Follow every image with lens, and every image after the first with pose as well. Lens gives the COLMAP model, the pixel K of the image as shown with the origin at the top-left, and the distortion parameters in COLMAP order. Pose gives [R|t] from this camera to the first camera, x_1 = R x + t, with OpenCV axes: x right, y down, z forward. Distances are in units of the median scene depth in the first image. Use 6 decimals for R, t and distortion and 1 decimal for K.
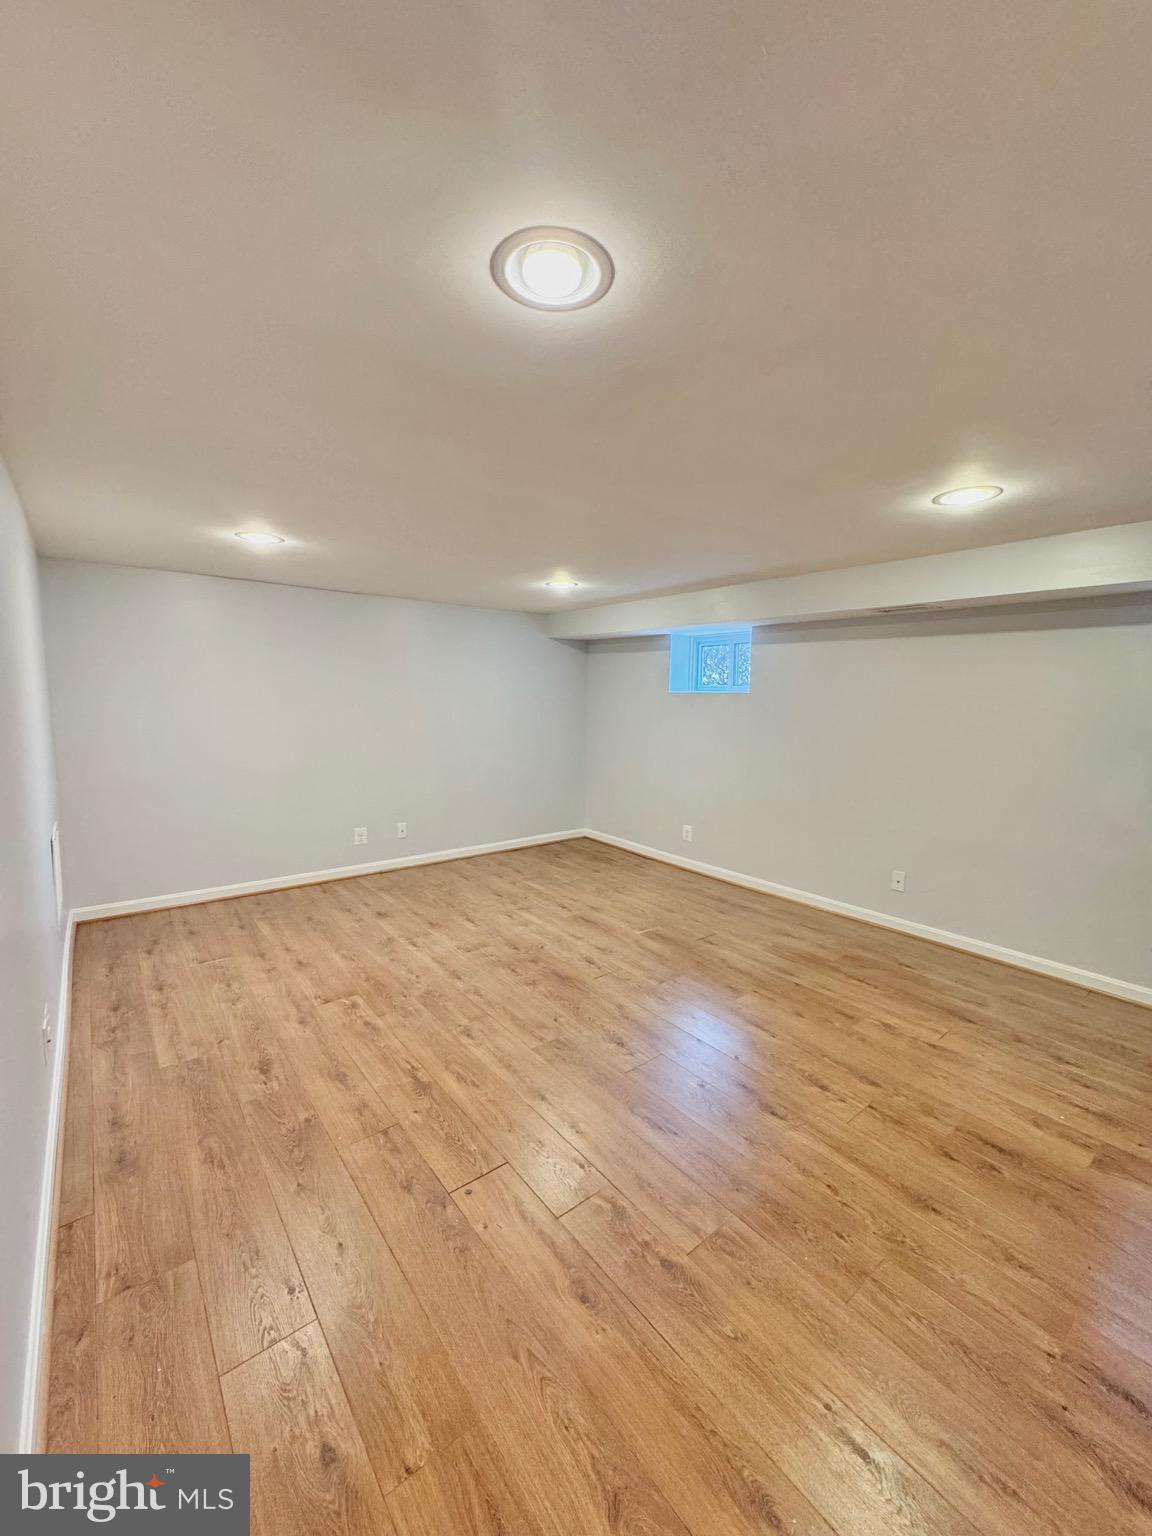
lens RADIAL K [[630.7, 0, 570.0], [0, 630.7, 767.8], [0, 0, 1]] dist [0.000248, 0.000612]
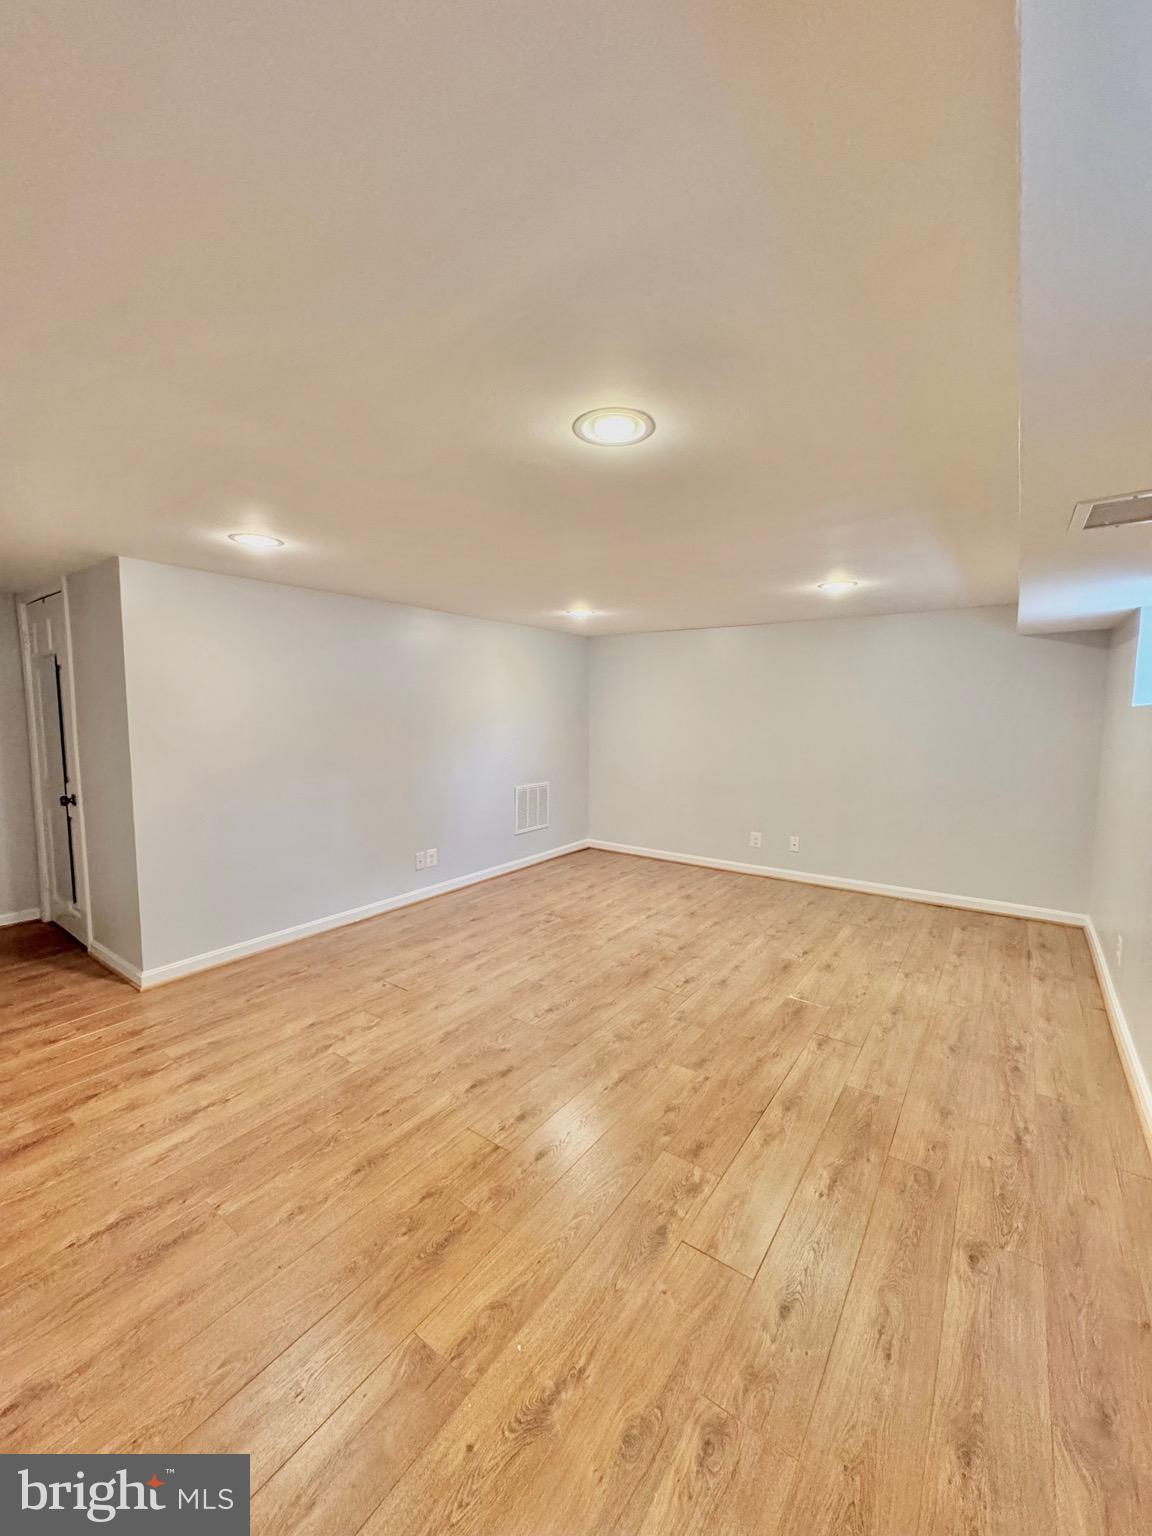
lens RADIAL K [[630.7, 0, 570.0], [0, 630.7, 767.8], [0, 0, 1]] dist [0.000248, 0.000612]
pose [[0.241544, 0.073289, -0.967618, 0.898563], [-0.111693, 0.992616, 0.047301, -0.045203], [0.963941, 0.096651, 0.247946, 0.545588]]
